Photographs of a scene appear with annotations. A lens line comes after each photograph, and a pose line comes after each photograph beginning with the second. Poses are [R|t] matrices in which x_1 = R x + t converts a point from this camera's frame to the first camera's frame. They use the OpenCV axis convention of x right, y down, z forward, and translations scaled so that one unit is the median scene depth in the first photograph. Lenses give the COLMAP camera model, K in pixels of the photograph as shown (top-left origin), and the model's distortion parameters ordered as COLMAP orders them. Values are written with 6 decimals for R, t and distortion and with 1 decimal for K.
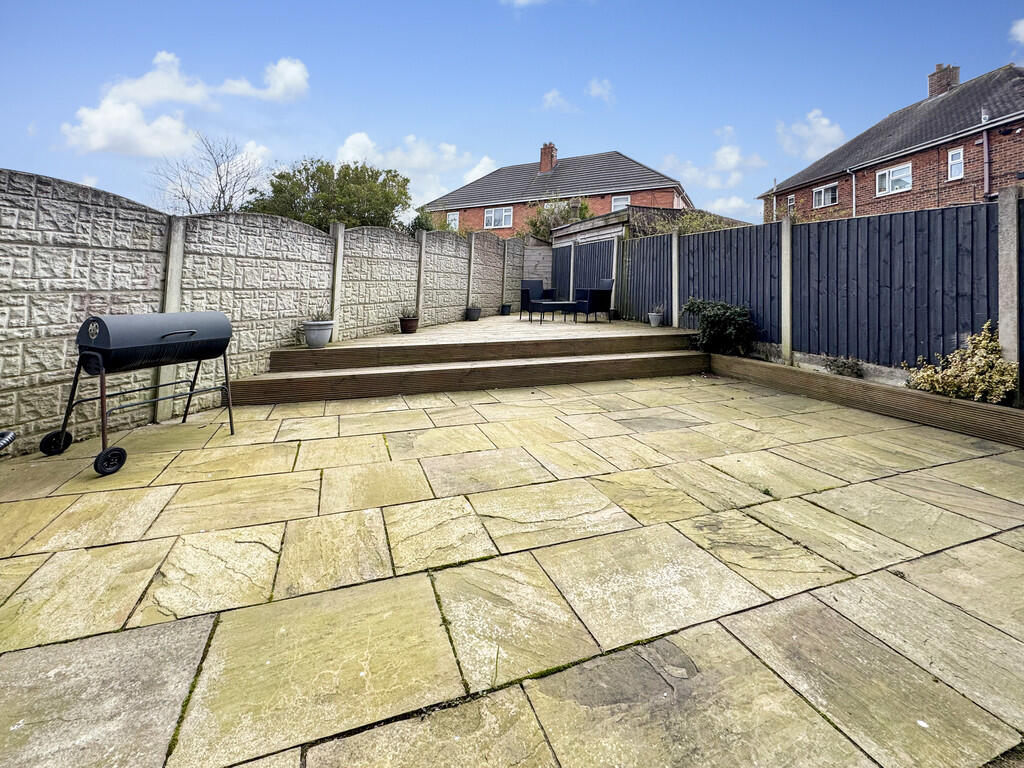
lens RADIAL K [[446.7, 0, 508.3], [0, 446.7, 329.9], [0, 0, 1]] dist [-0.015065, 0.007522]
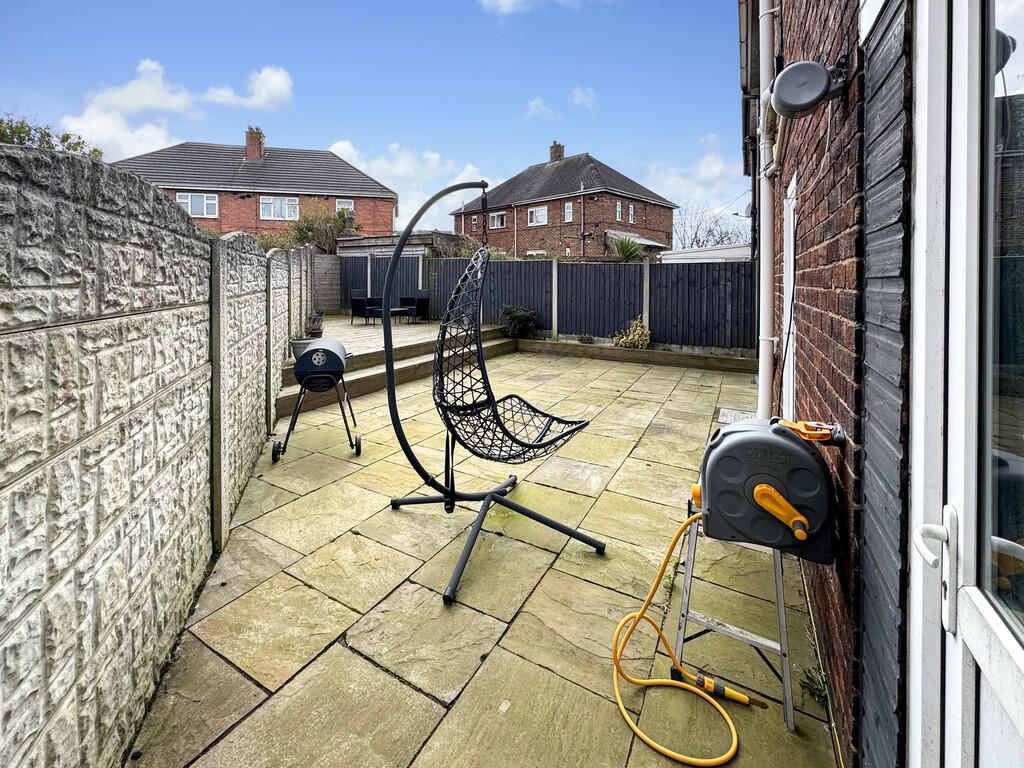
lens RADIAL K [[411.7, 0, 512.0], [0, 411.7, 384.0], [0, 0, 1]] dist [-0.000927, -0.000001]
pose [[0.748697, -0.153249, 0.644956, -0.294738], [0.055846, 0.984035, 0.168989, -0.021383], [-0.660556, -0.090504, 0.745302, -0.072850]]
